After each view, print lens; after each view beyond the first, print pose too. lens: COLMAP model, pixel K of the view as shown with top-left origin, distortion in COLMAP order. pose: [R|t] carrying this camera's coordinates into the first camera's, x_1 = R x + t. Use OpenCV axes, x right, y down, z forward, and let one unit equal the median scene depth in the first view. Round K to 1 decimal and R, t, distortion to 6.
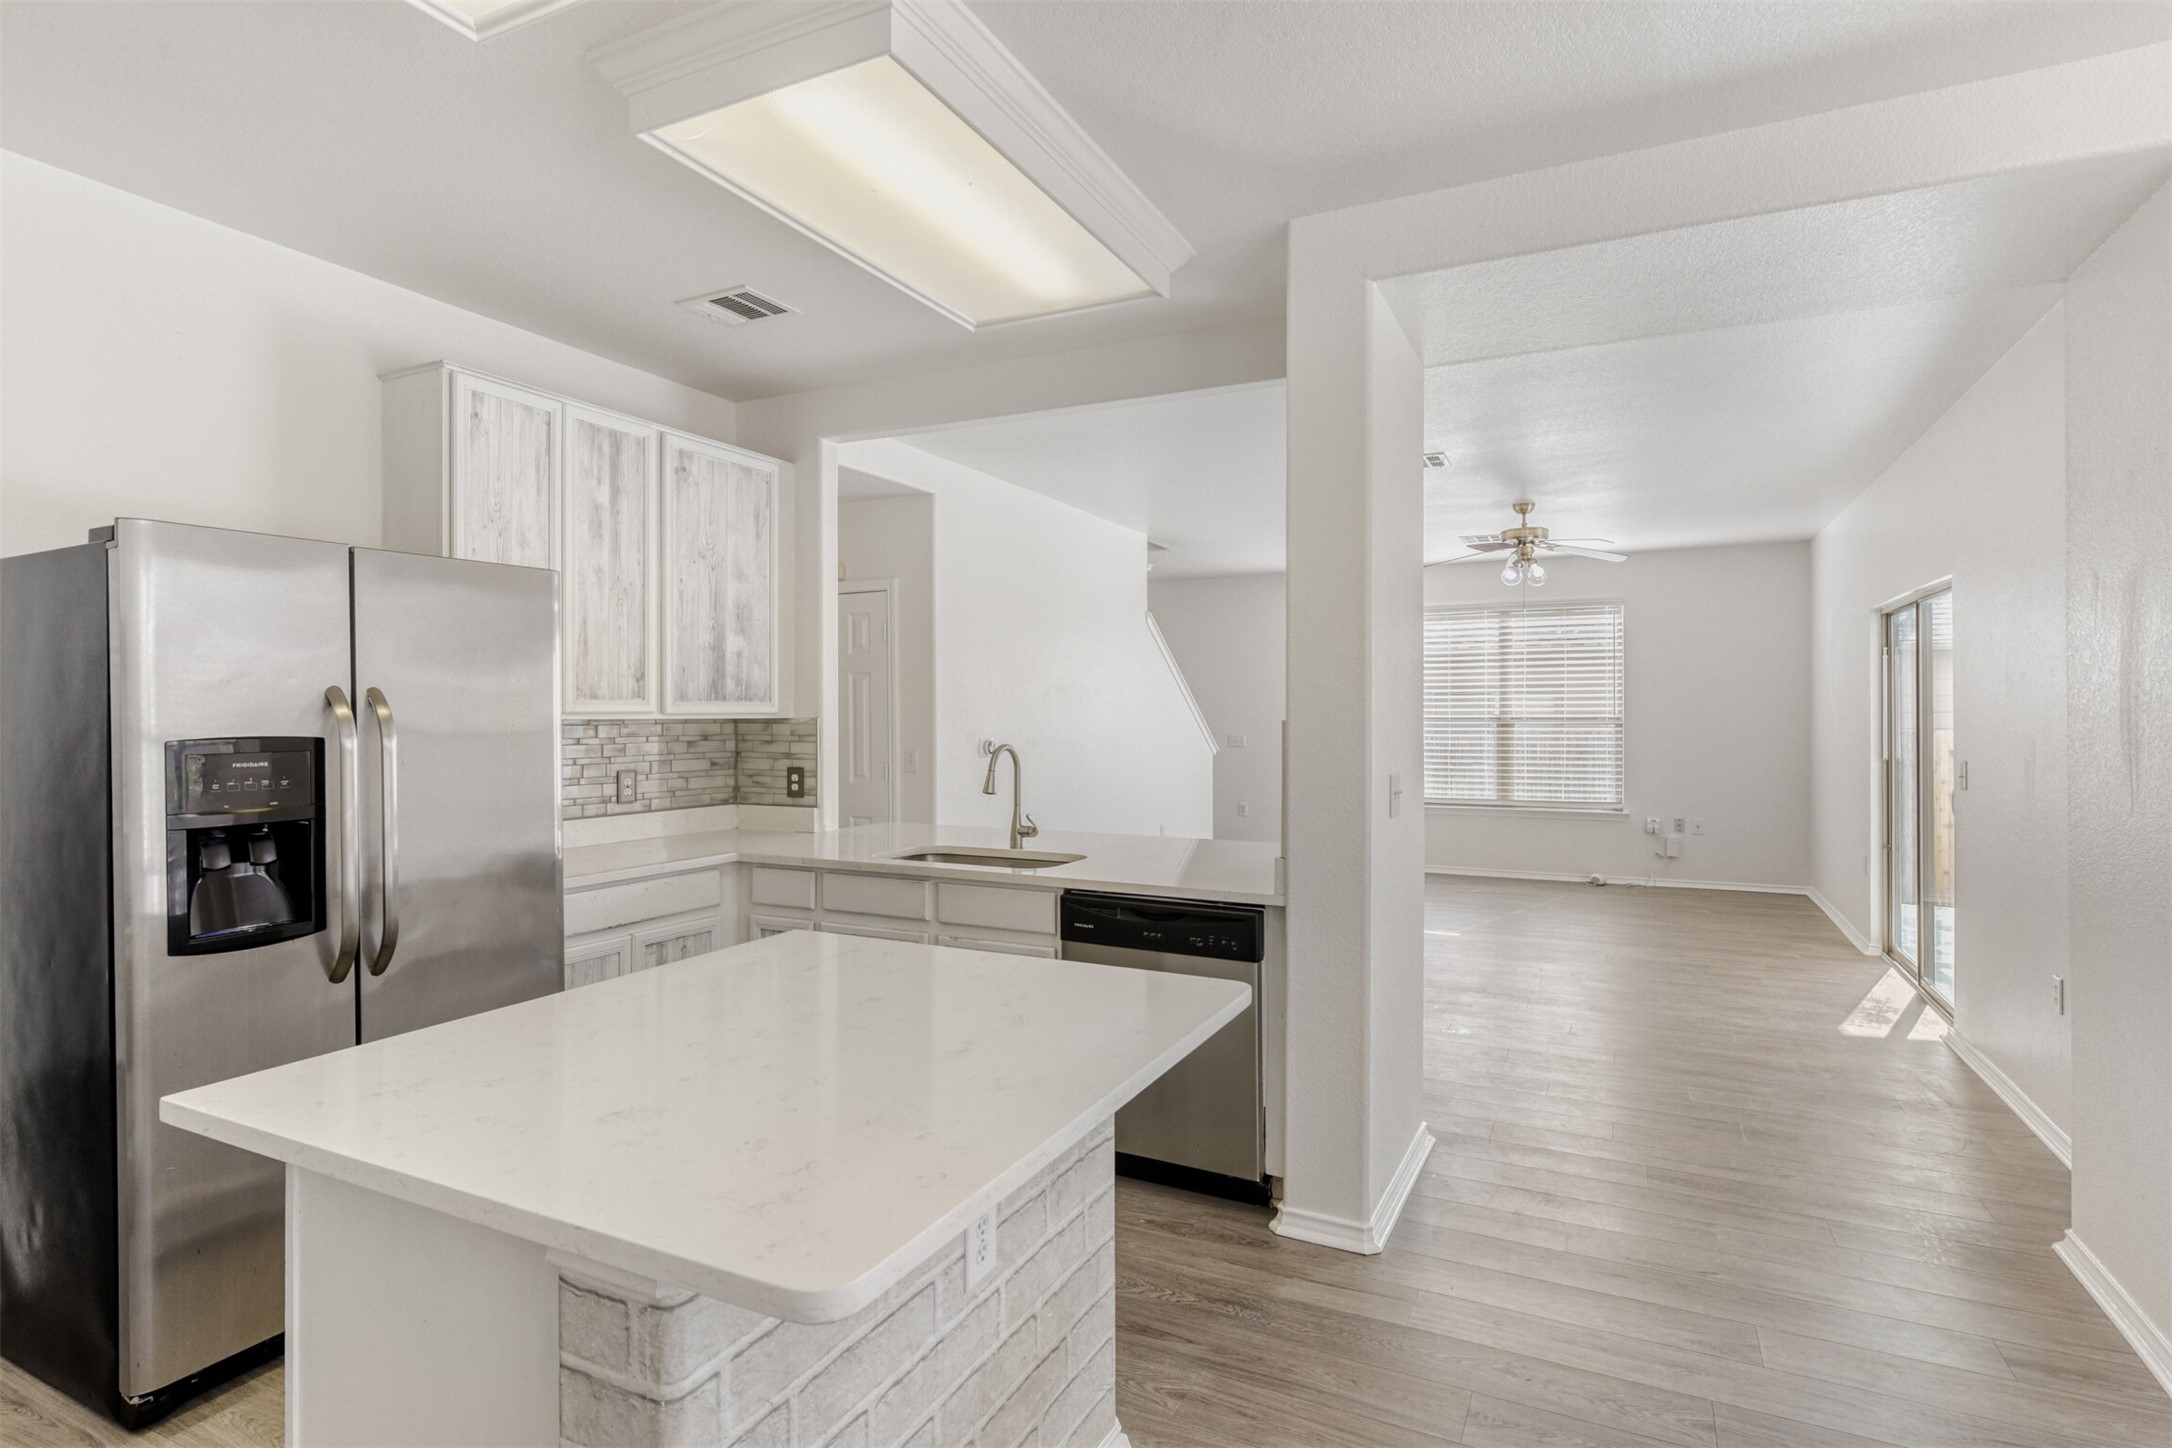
lens RADIAL K [[1057.6, 0, 1134.5], [0, 1057.6, 706.4], [0, 0, 1]] dist [0.002771, -0.000084]
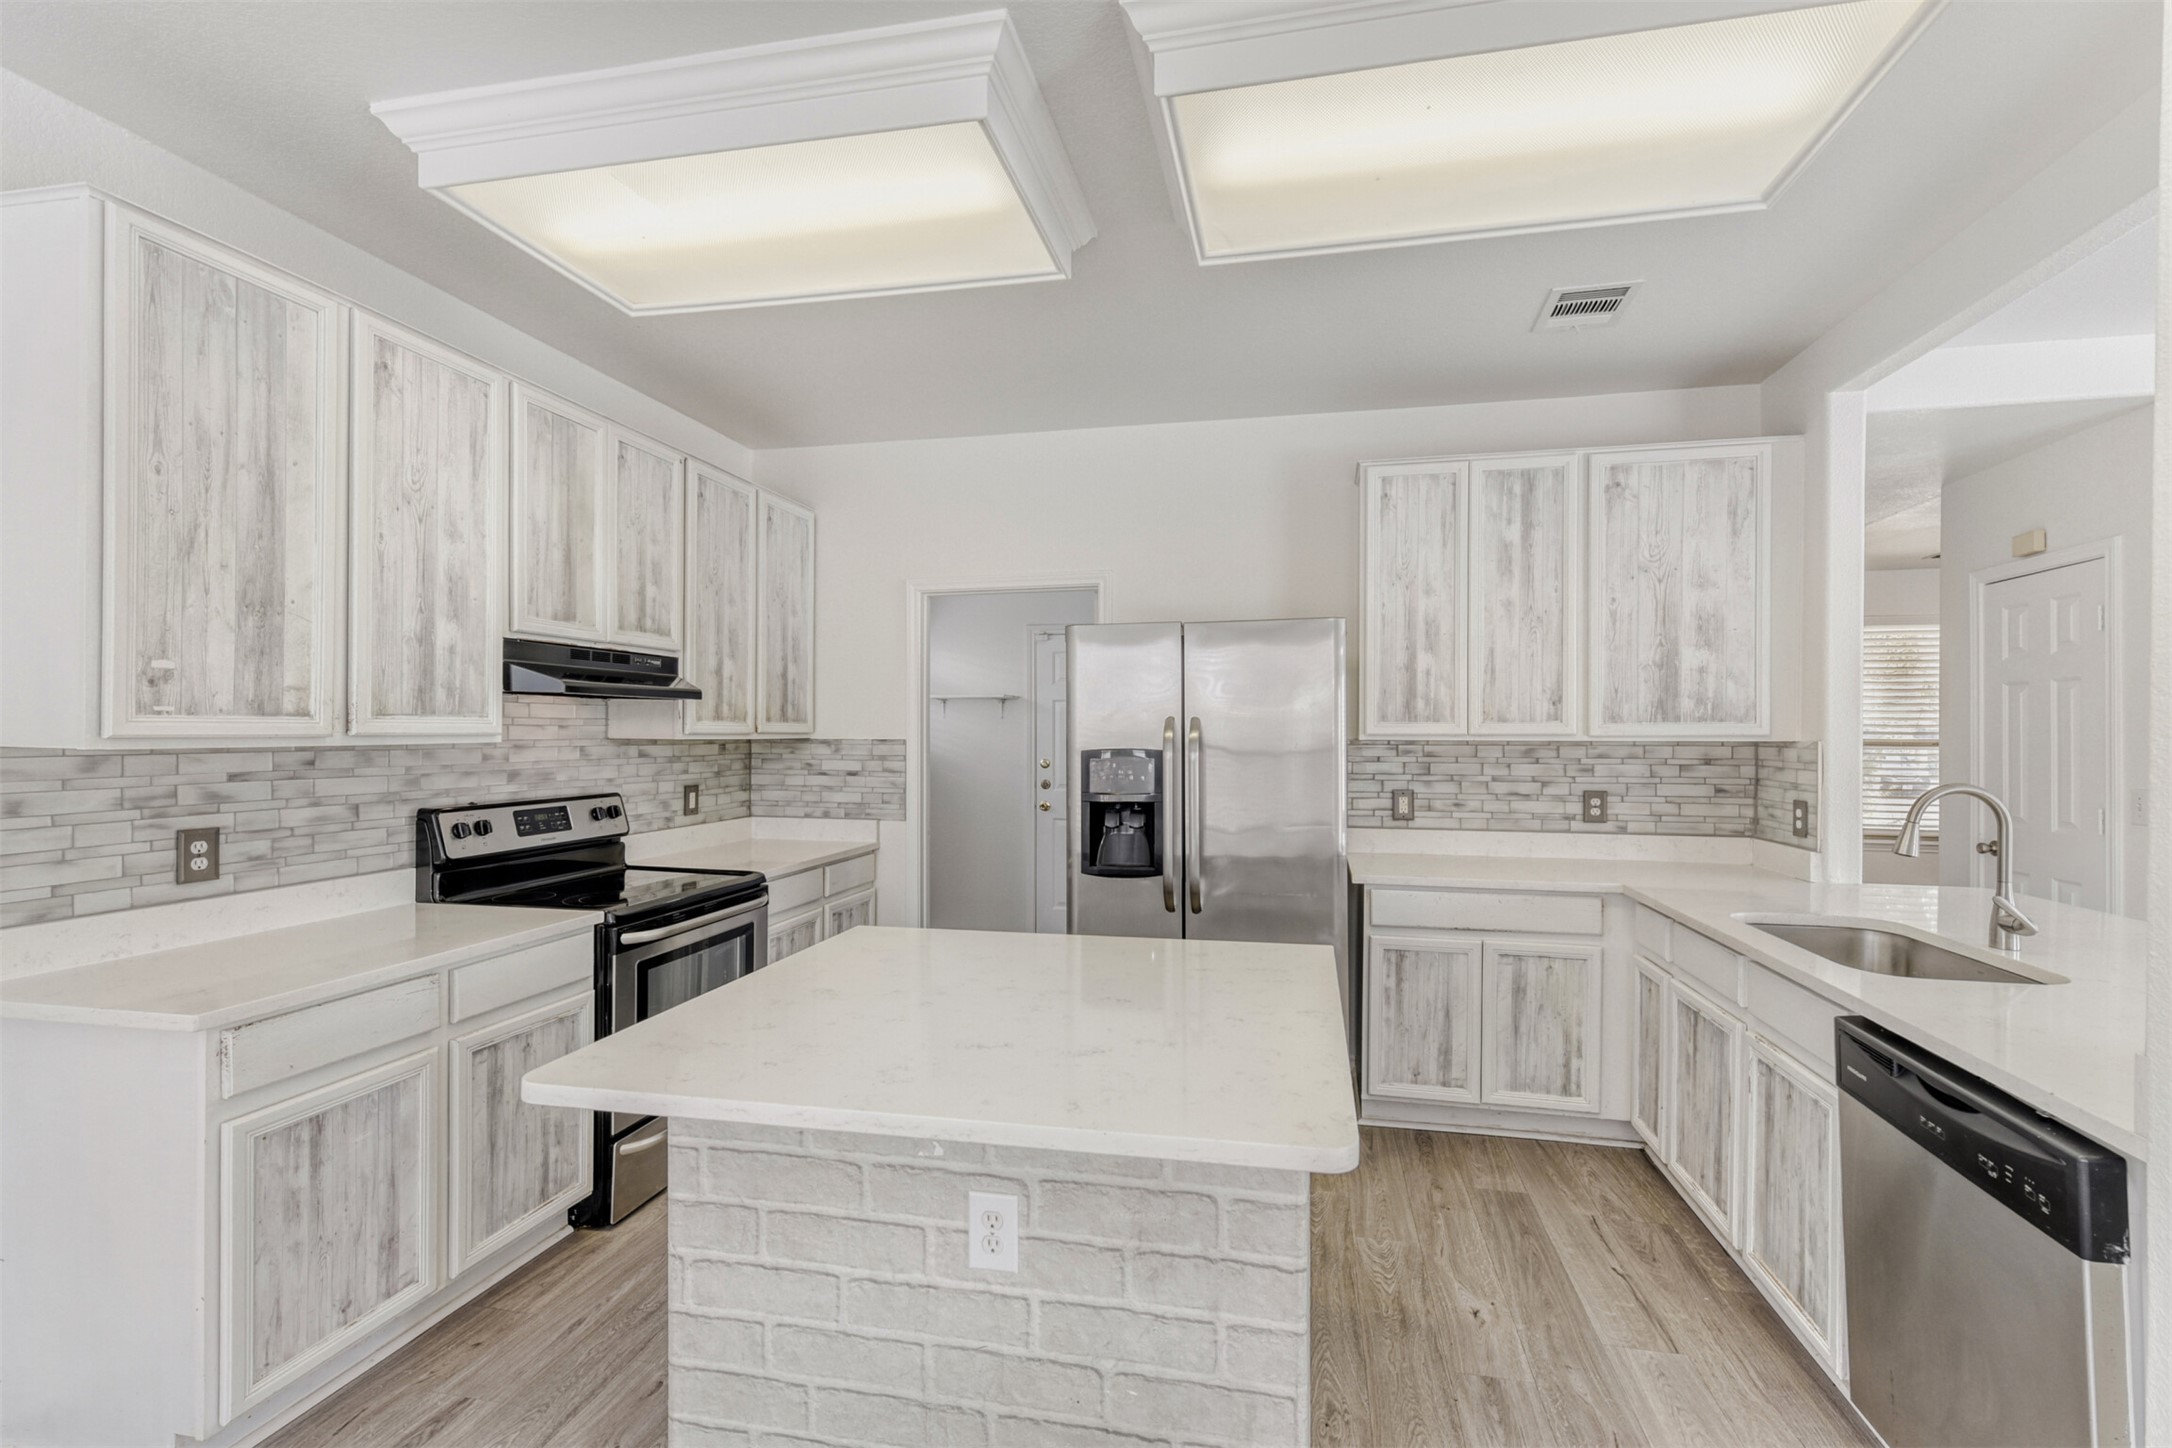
lens RADIAL K [[928.2, 0, 1088.9], [0, 928.2, 733.0], [0, 0, 1]] dist [0.008890, 0.000085]
pose [[0.245753, -0.000478, -0.969332, 0.310276], [0.004675, 0.999989, 0.000692, 0.001667], [0.969321, -0.004702, 0.245752, 0.344155]]
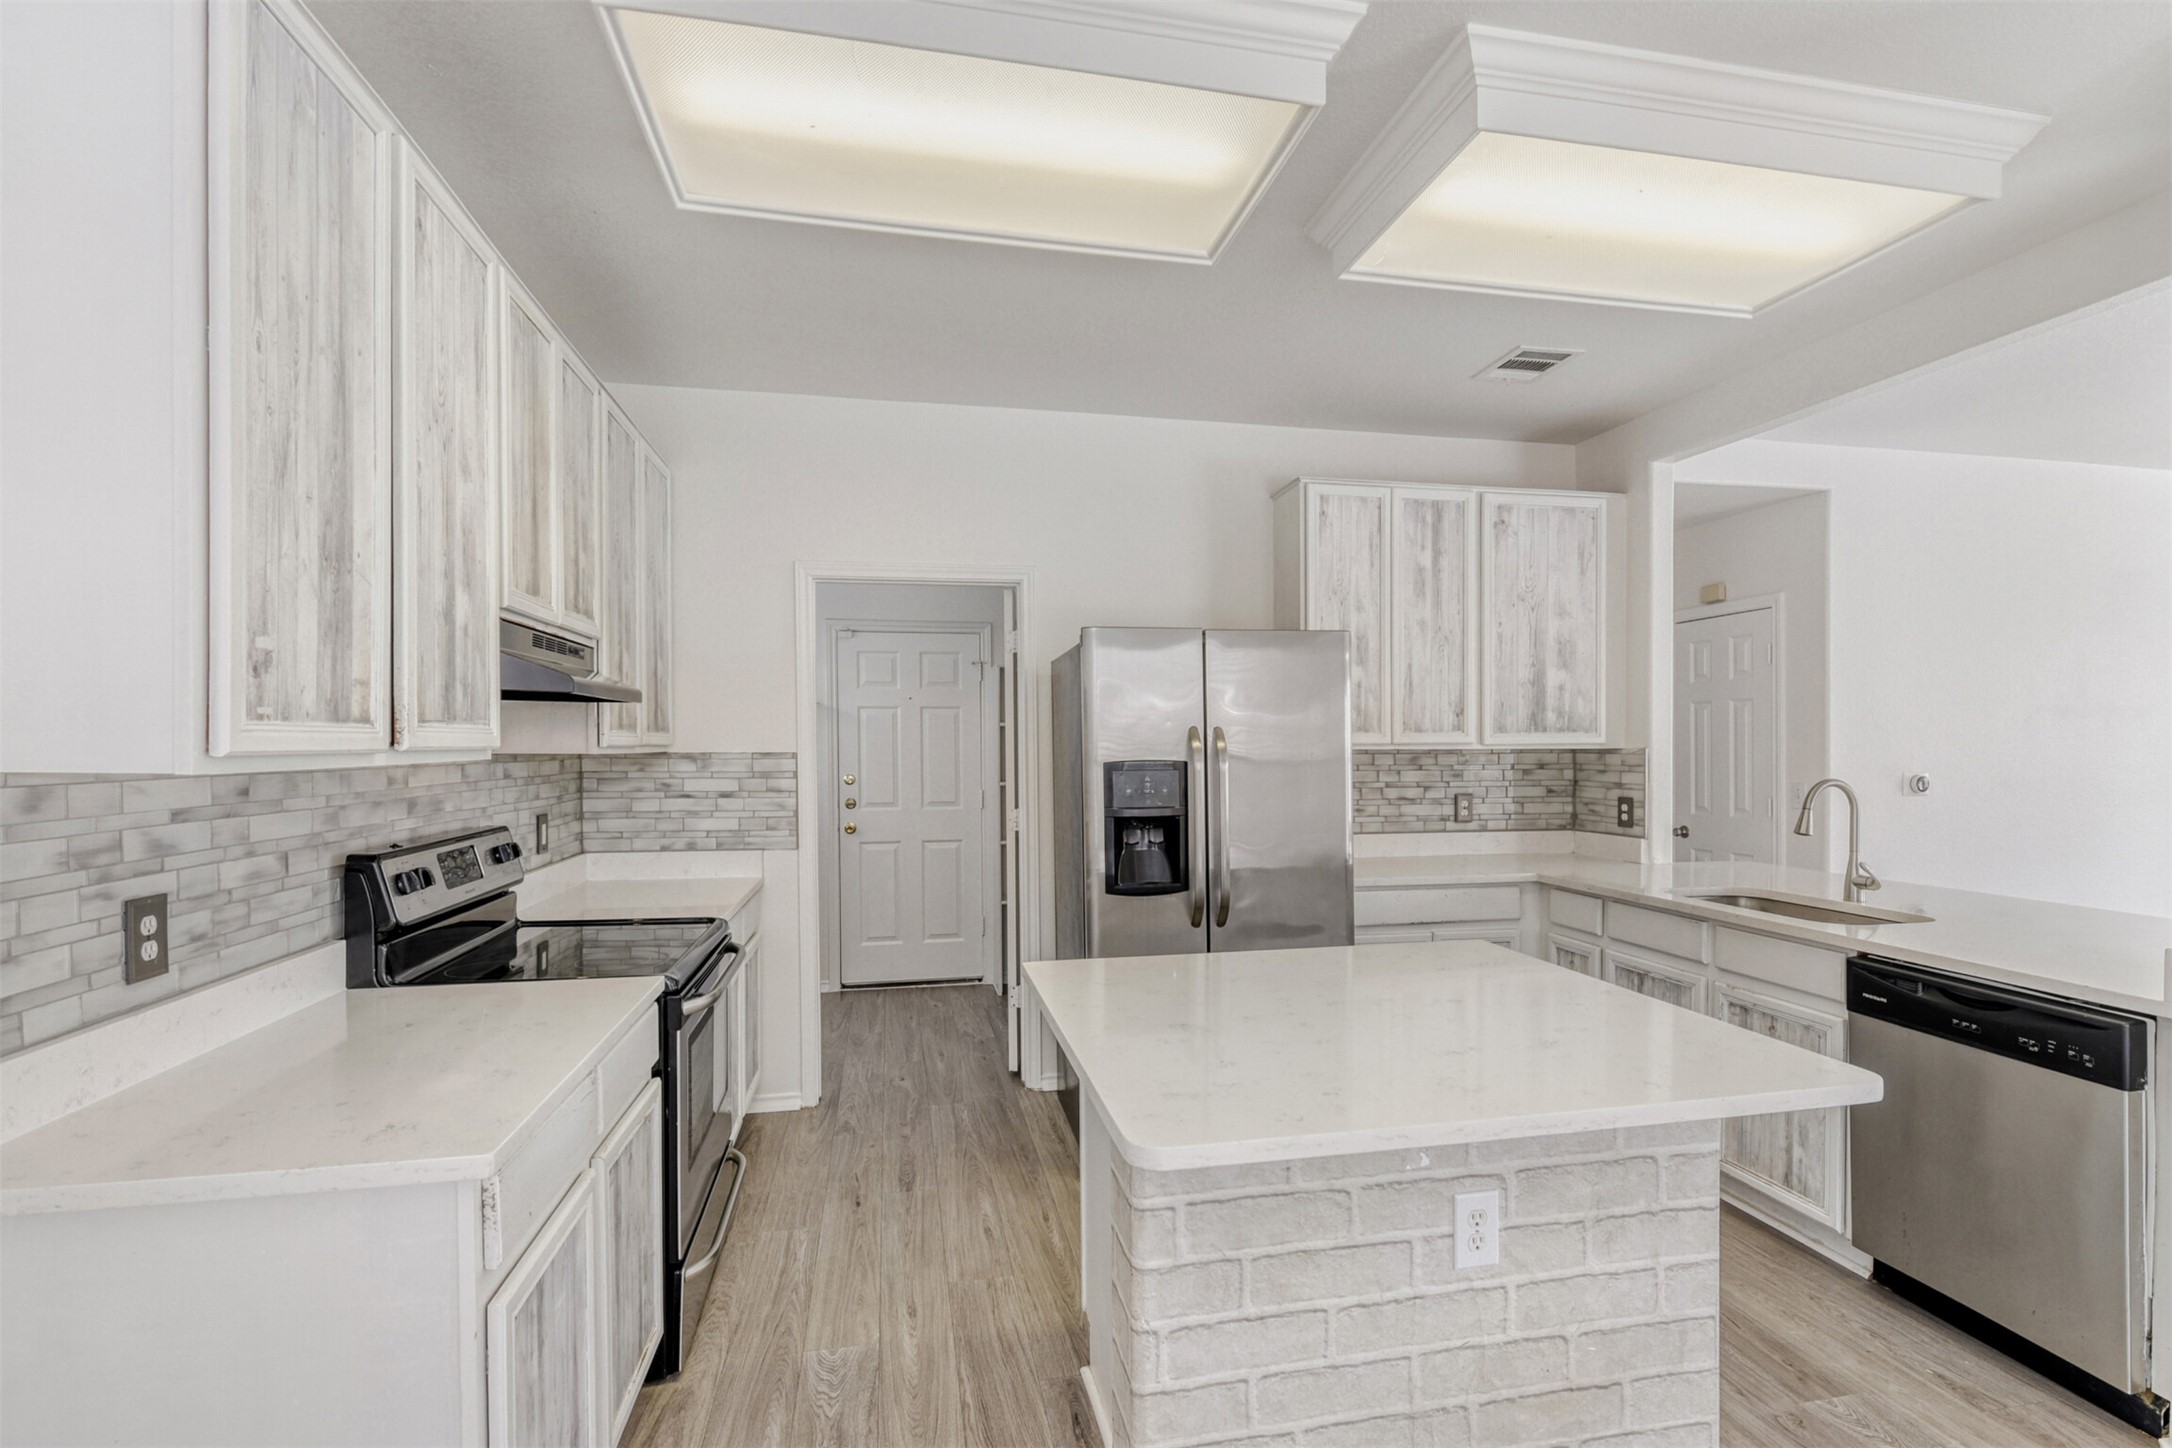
lens RADIAL K [[1014.7, 0, 1108.6], [0, 1014.7, 758.0], [0, 0, 1]] dist [0.001190, -0.000534]
pose [[0.609855, 0.008556, -0.792467, 0.176821], [0.008239, 0.999819, 0.017135, -0.000301], [0.792470, -0.016979, 0.609675, 0.030027]]
